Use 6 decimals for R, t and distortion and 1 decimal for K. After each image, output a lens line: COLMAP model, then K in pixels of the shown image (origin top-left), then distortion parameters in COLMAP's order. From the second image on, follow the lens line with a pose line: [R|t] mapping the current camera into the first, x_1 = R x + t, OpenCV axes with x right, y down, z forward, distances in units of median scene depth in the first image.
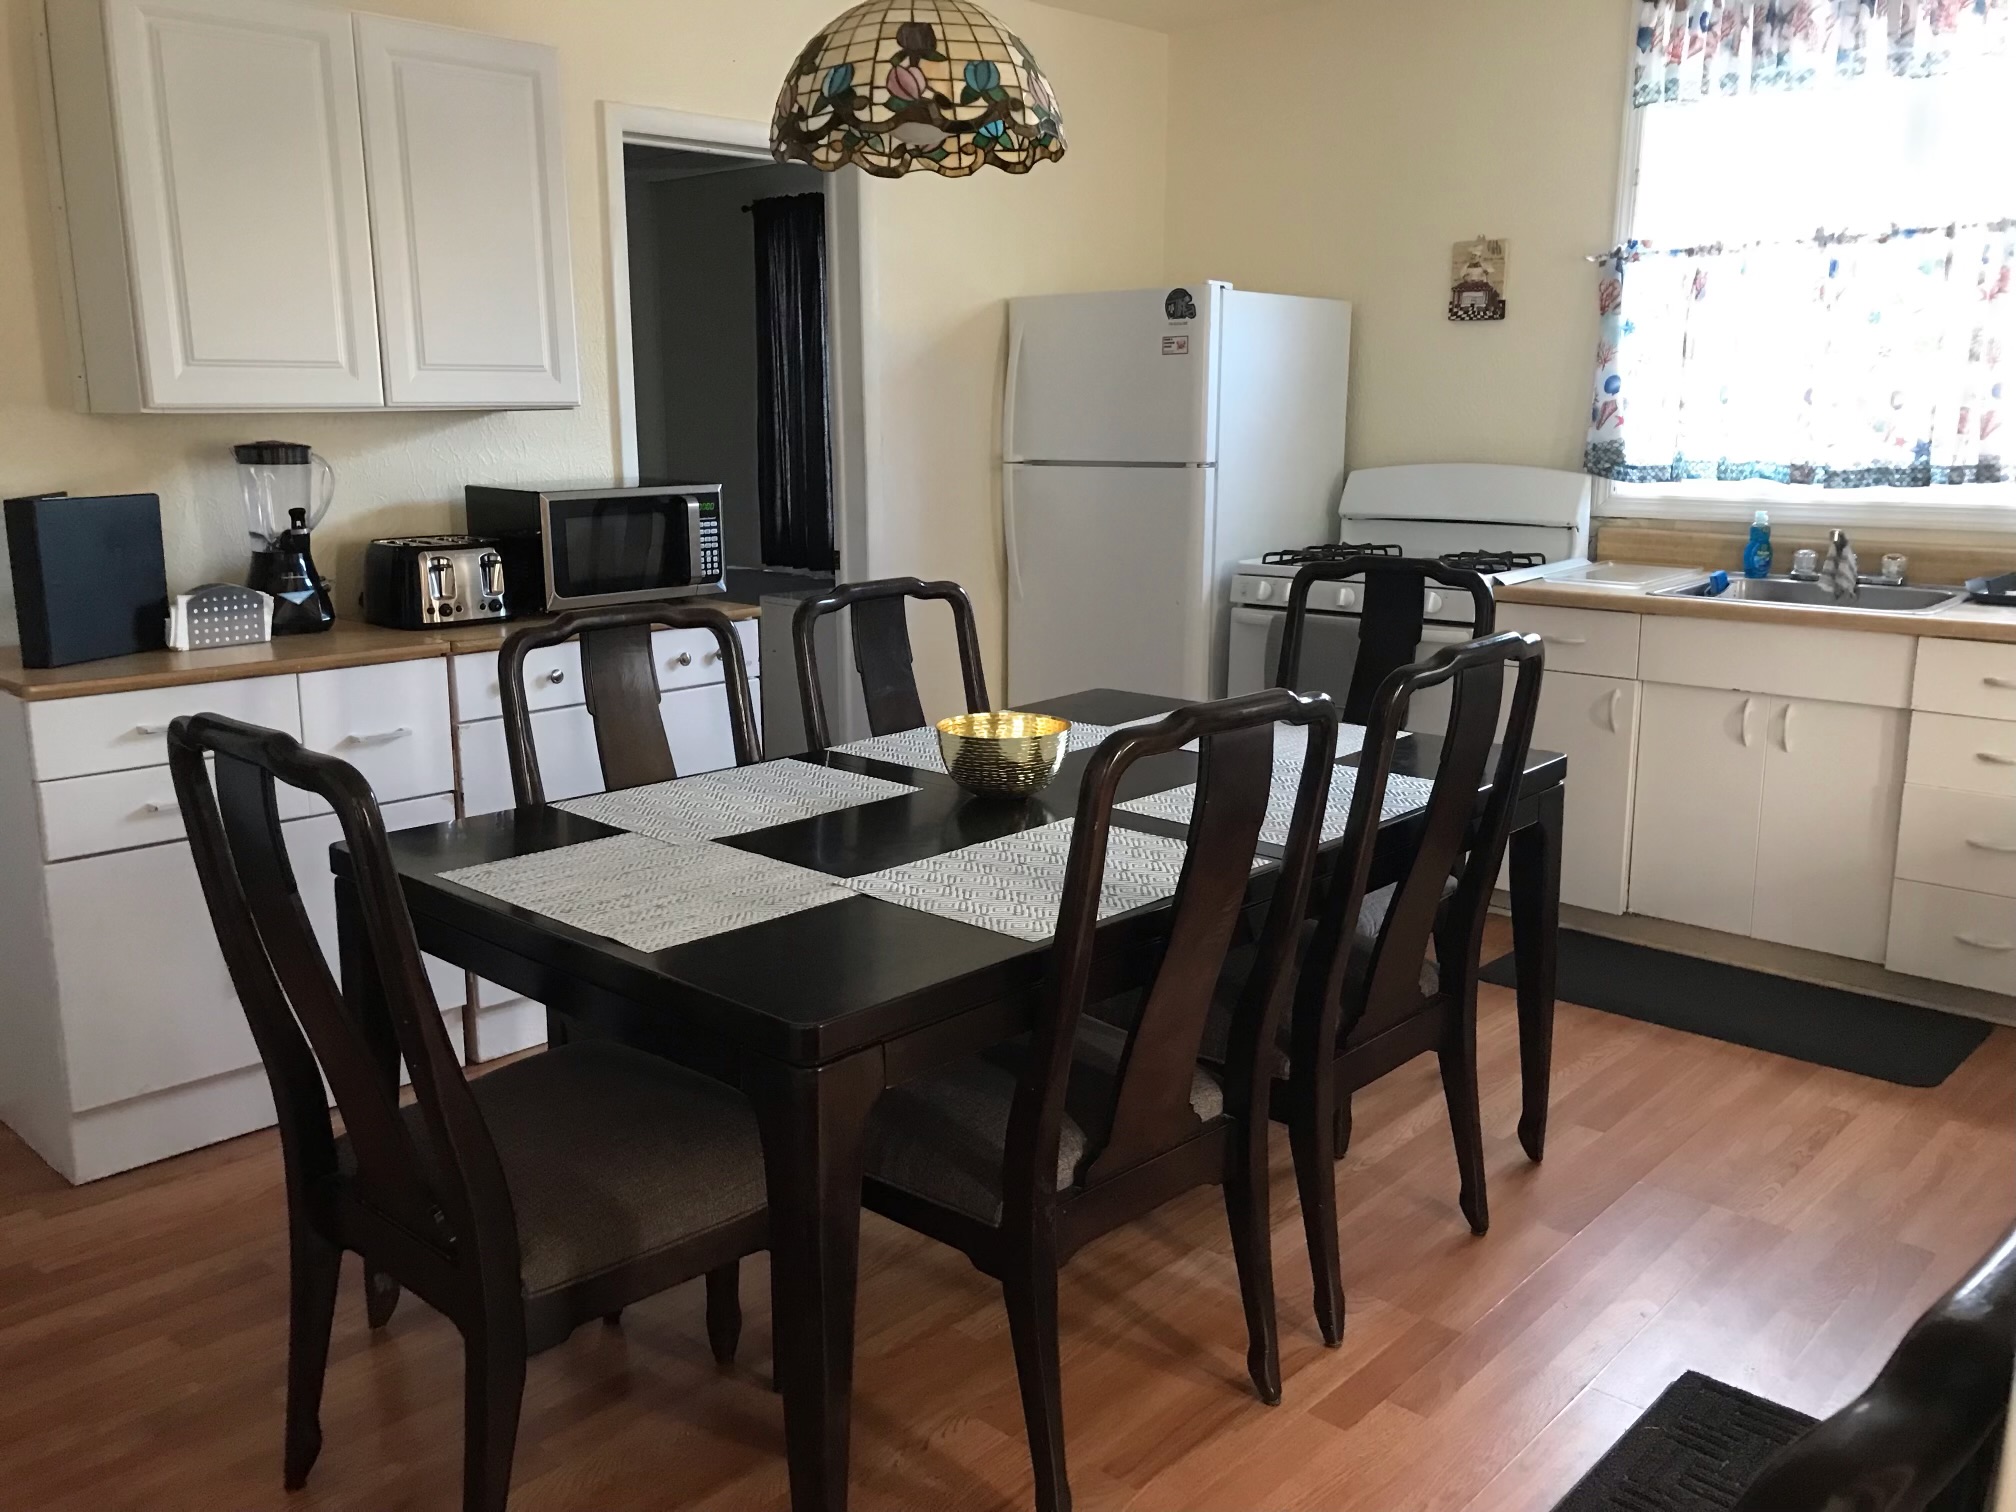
lens RADIAL K [[1661.4, 0, 1008.0], [0, 1661.4, 756.0], [0, 0, 1]] dist [0.023638, -0.004286]
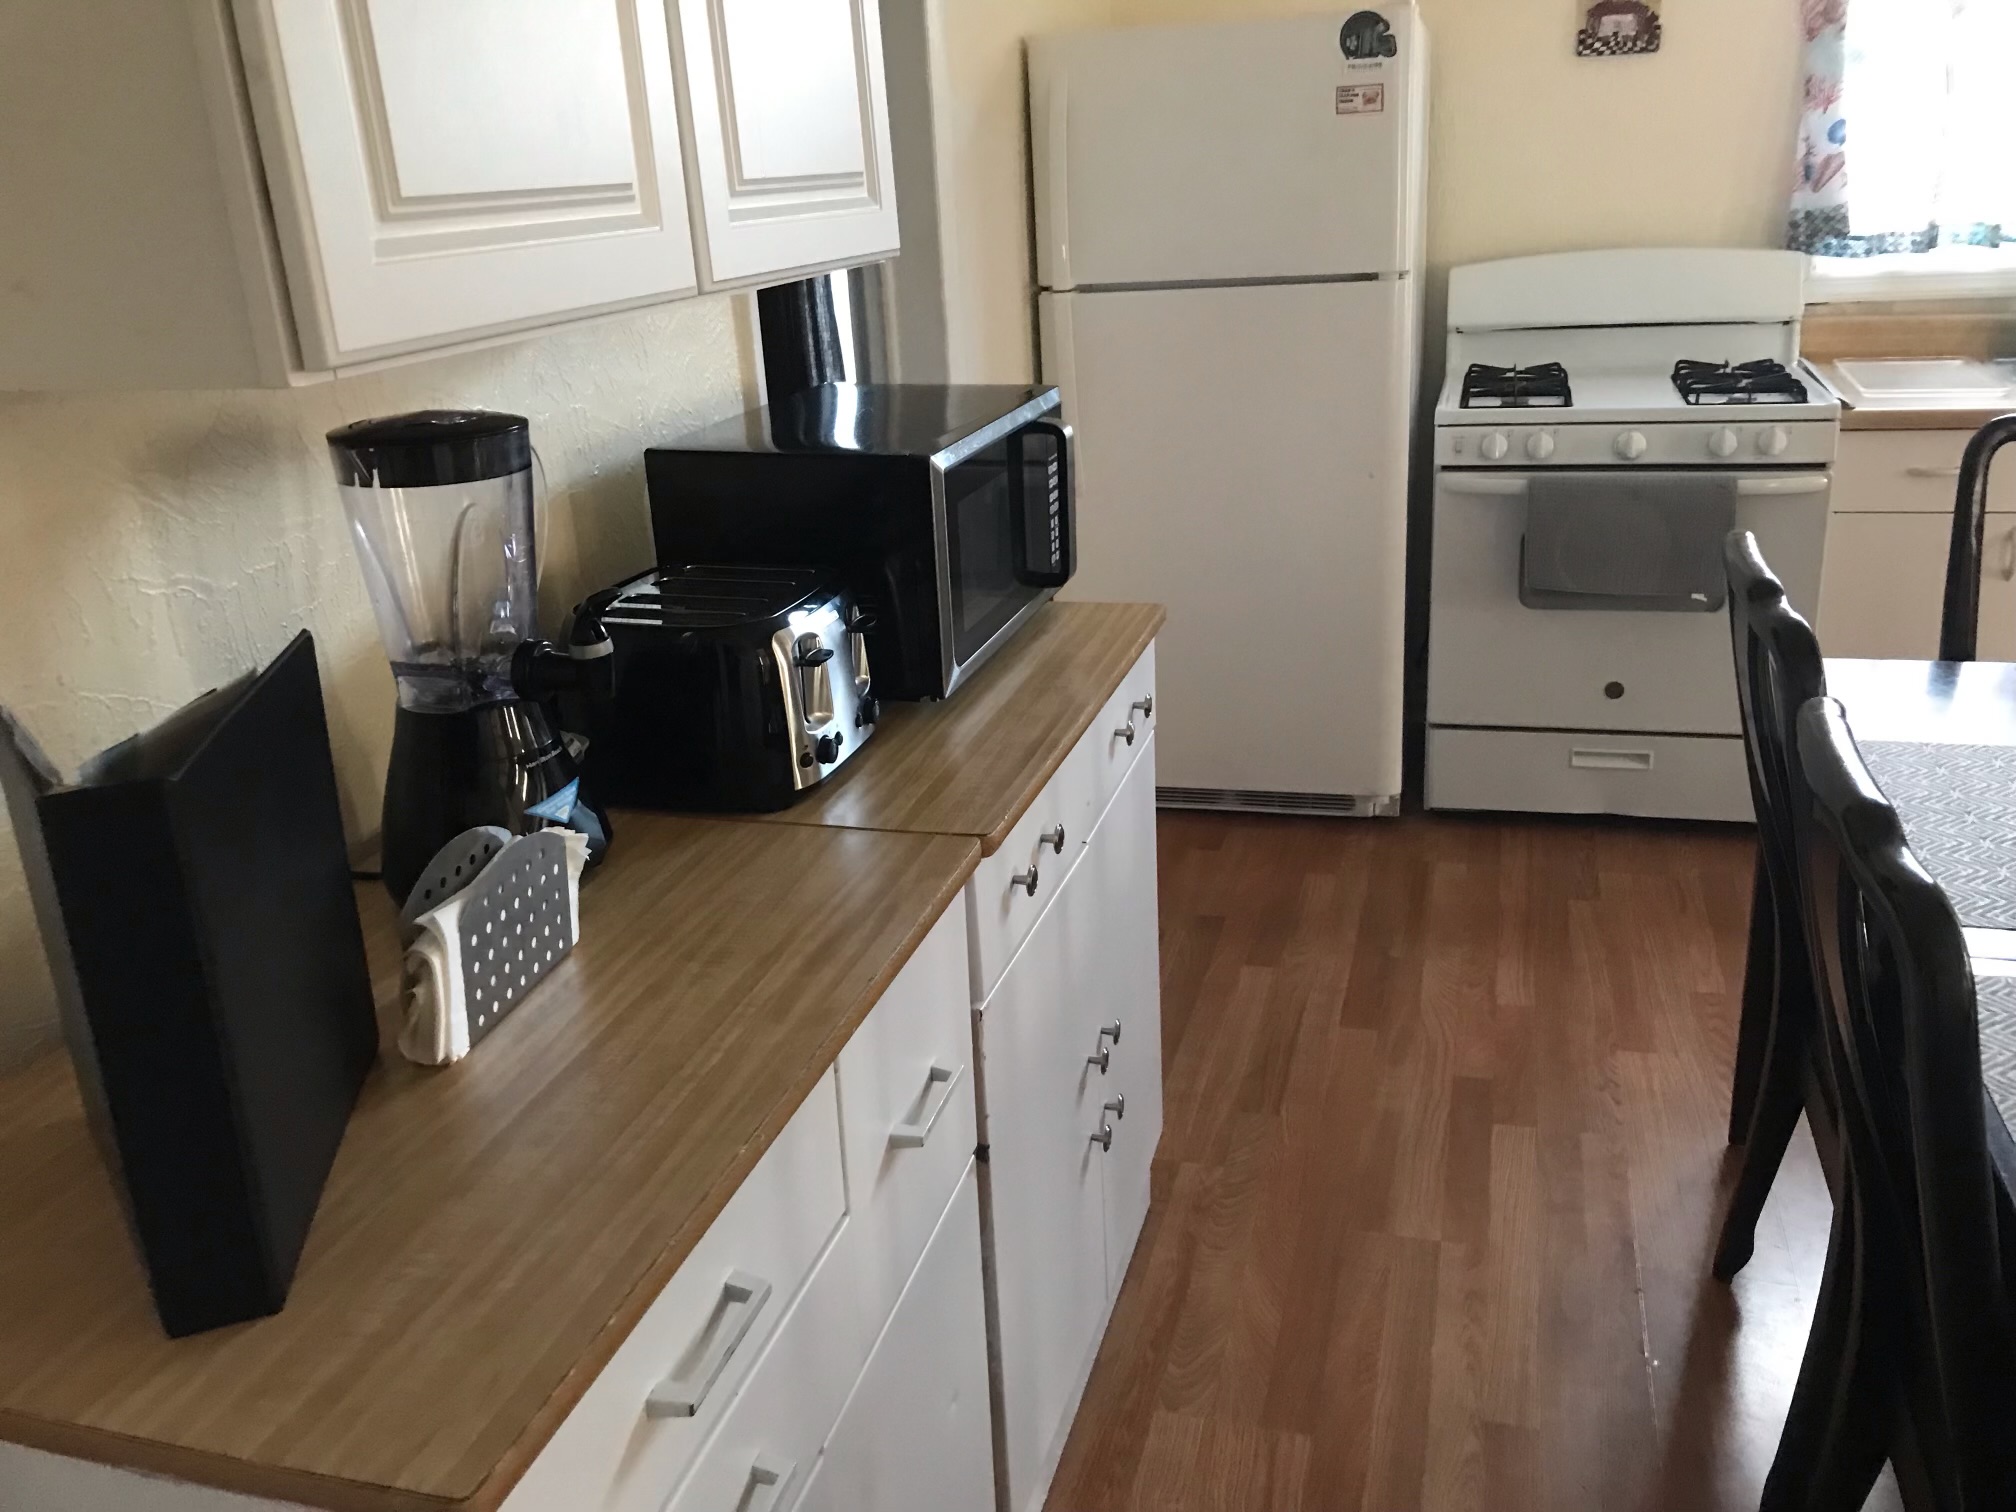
lens RADIAL K [[1668.2, 0, 1070.3], [0, 1668.2, 721.7], [0, 0, 1]] dist [0.050918, 0.004856]
pose [[0.876611, -0.188896, 0.442574, -0.426488], [0.139211, 0.979953, 0.142519, -0.134040], [-0.460624, -0.063322, 0.885334, 0.514448]]
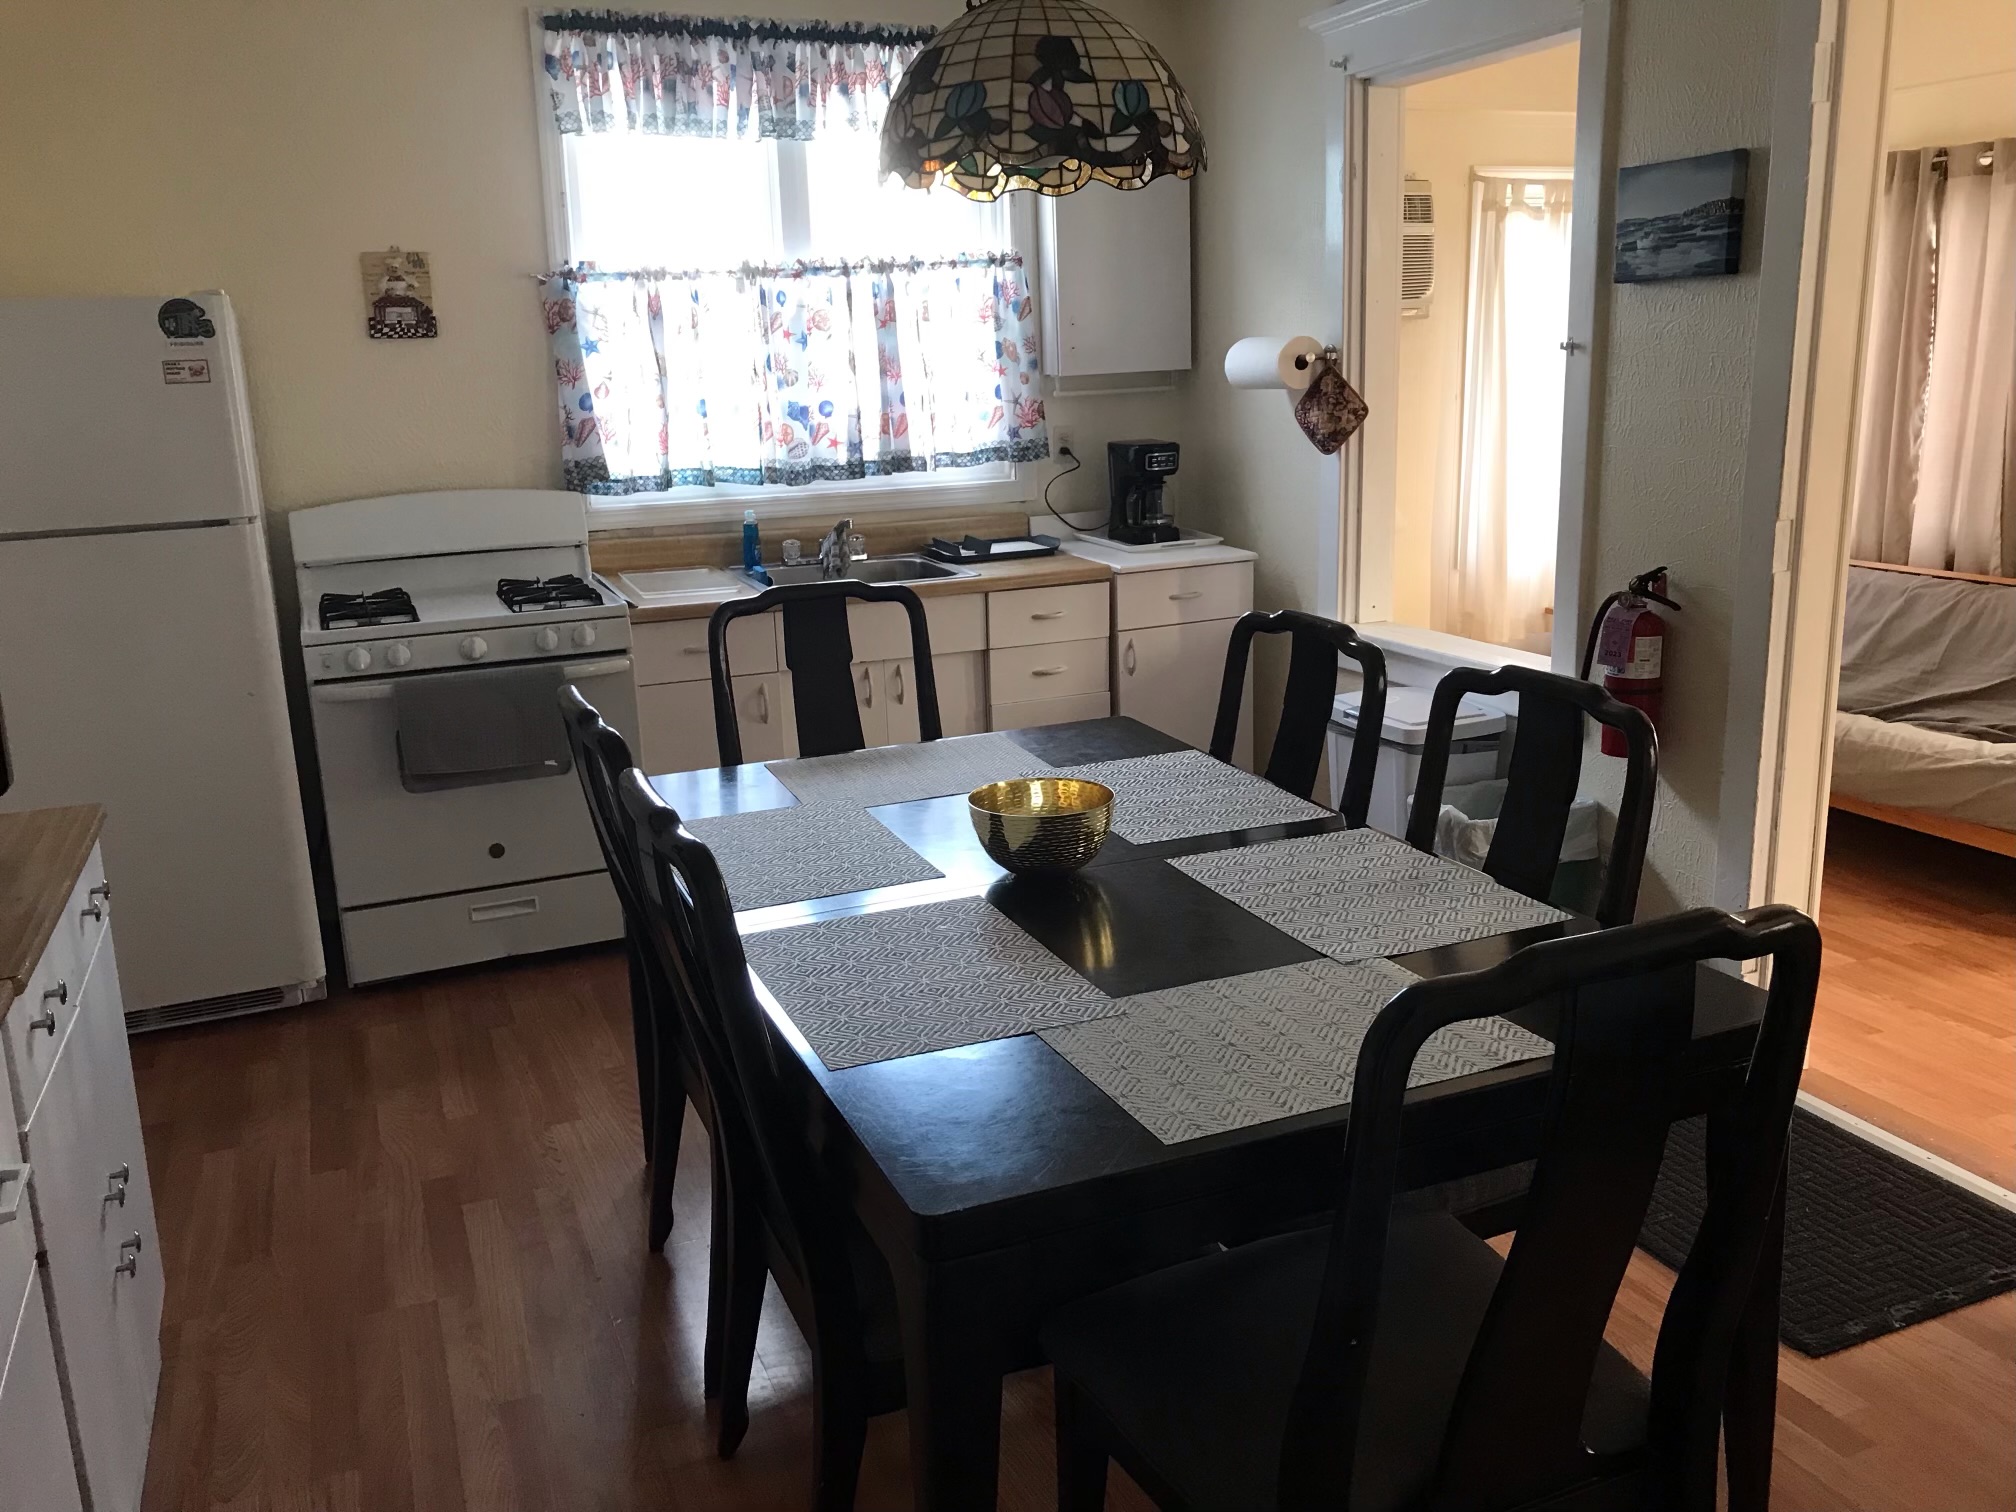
lens RADIAL K [[1632.7, 0, 1008.0], [0, 1632.7, 756.0], [0, 0, 1]] dist [-0.006709, -0.007000]
pose [[0.411847, -0.228217, 0.882213, -0.541827], [0.217779, 0.964728, 0.147896, -0.123363], [-0.884847, 0.131217, 0.447021, 0.413990]]
